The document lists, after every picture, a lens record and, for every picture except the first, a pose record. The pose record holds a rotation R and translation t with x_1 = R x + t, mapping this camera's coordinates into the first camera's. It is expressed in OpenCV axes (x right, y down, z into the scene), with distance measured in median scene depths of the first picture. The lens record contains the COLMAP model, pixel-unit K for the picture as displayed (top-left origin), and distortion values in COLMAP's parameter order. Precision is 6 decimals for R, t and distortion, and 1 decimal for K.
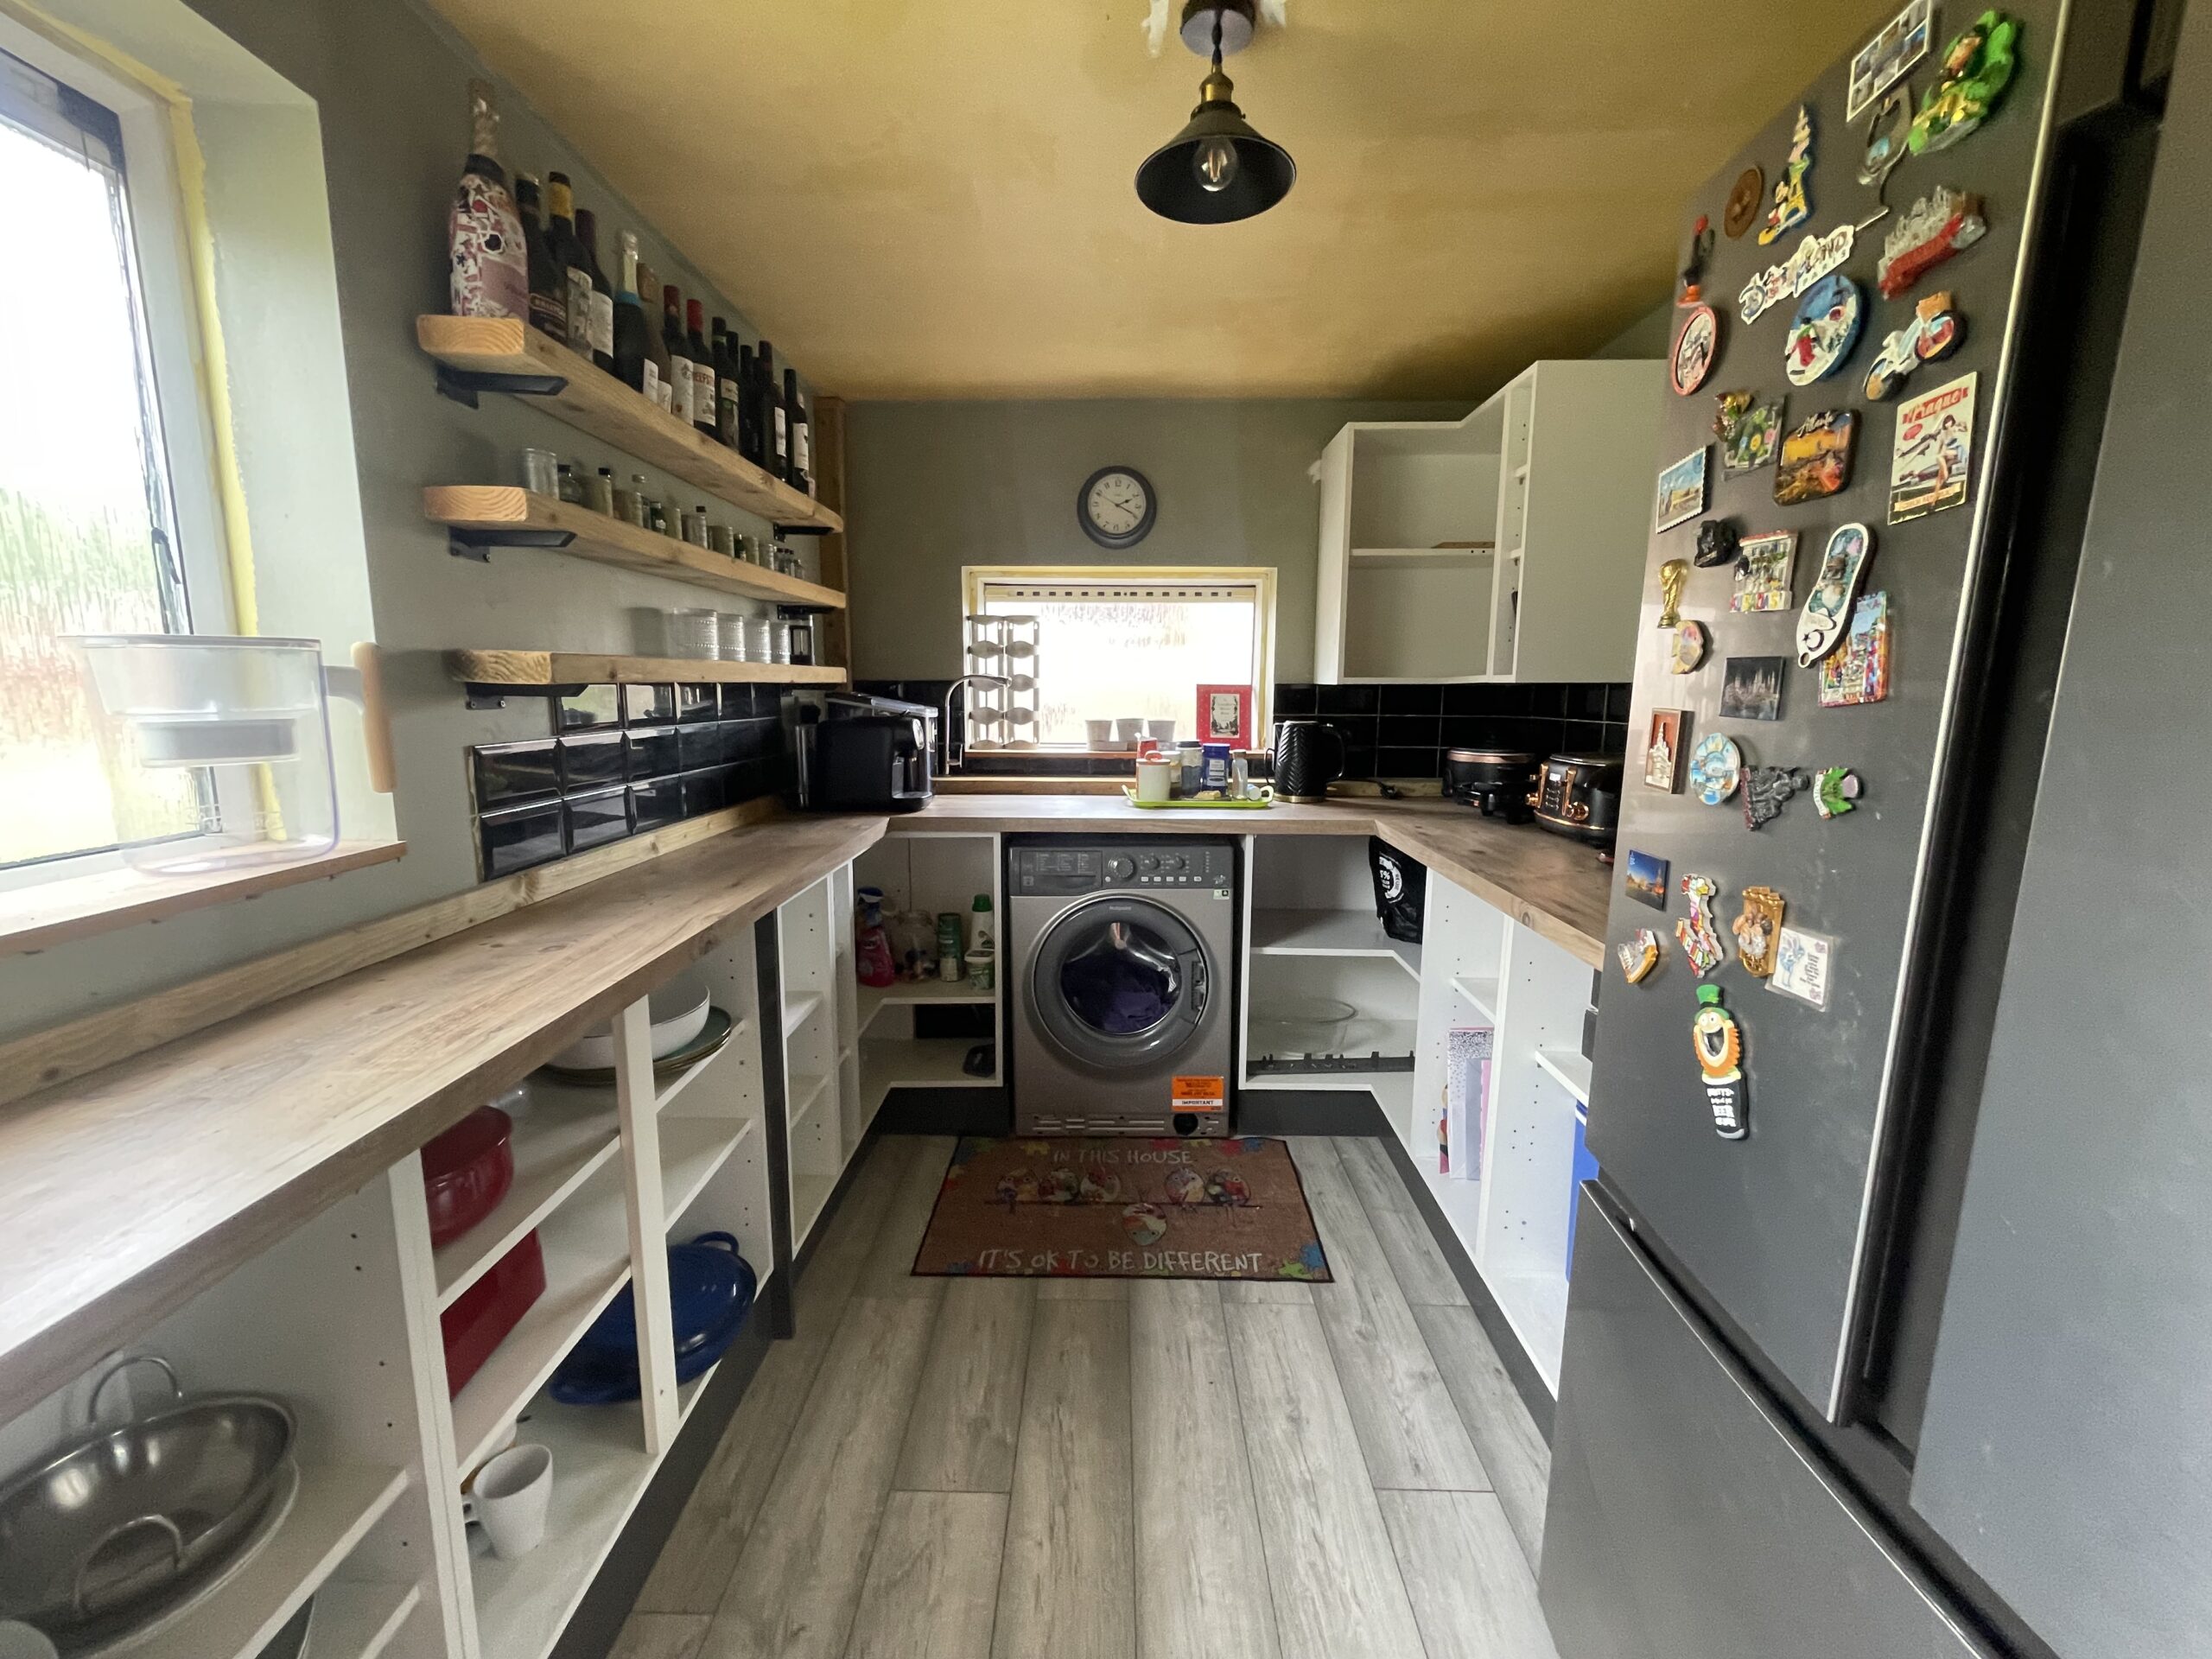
lens RADIAL K [[895.3, 0, 1105.0], [0, 895.3, 823.2], [0, 0, 1]] dist [-0.000855, -0.000171]
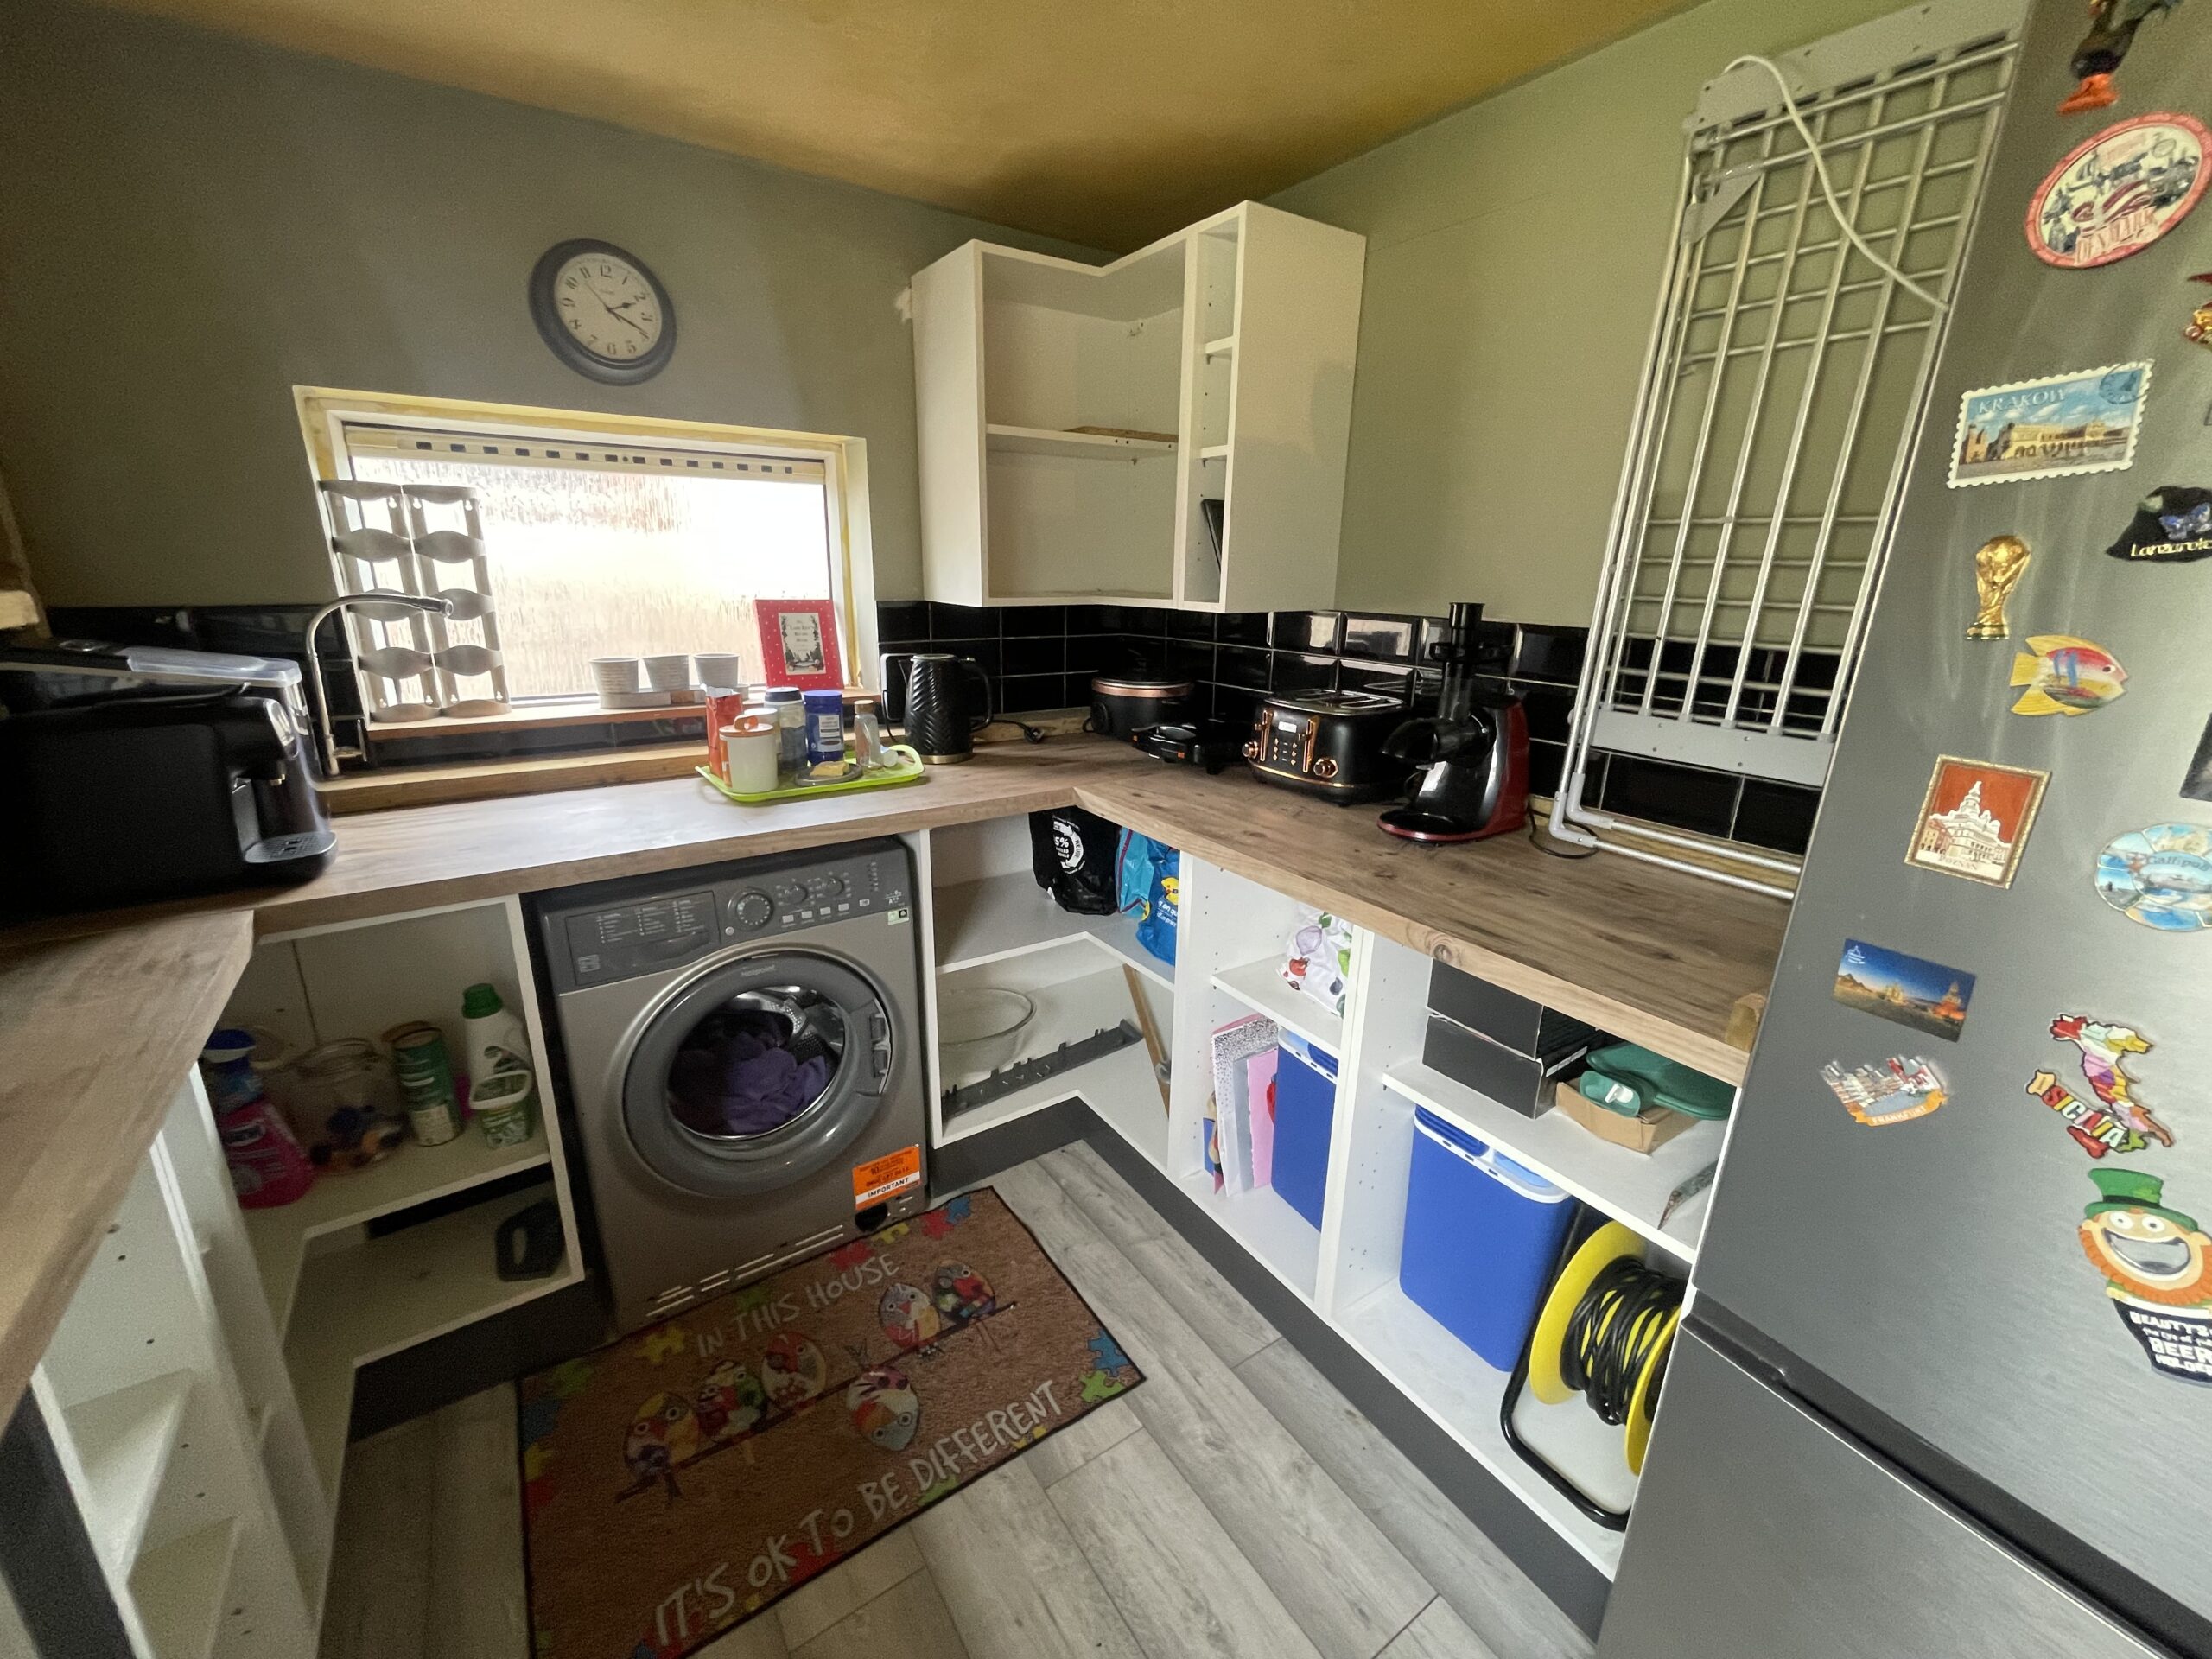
lens RADIAL K [[895.3, 0, 1105.0], [0, 895.3, 823.2], [0, 0, 1]] dist [-0.000855, -0.000171]
pose [[0.817620, -0.153072, 0.555038, -0.112811], [0.076523, 0.984350, 0.158745, -0.088546], [-0.570650, -0.087320, 0.816537, 0.302614]]
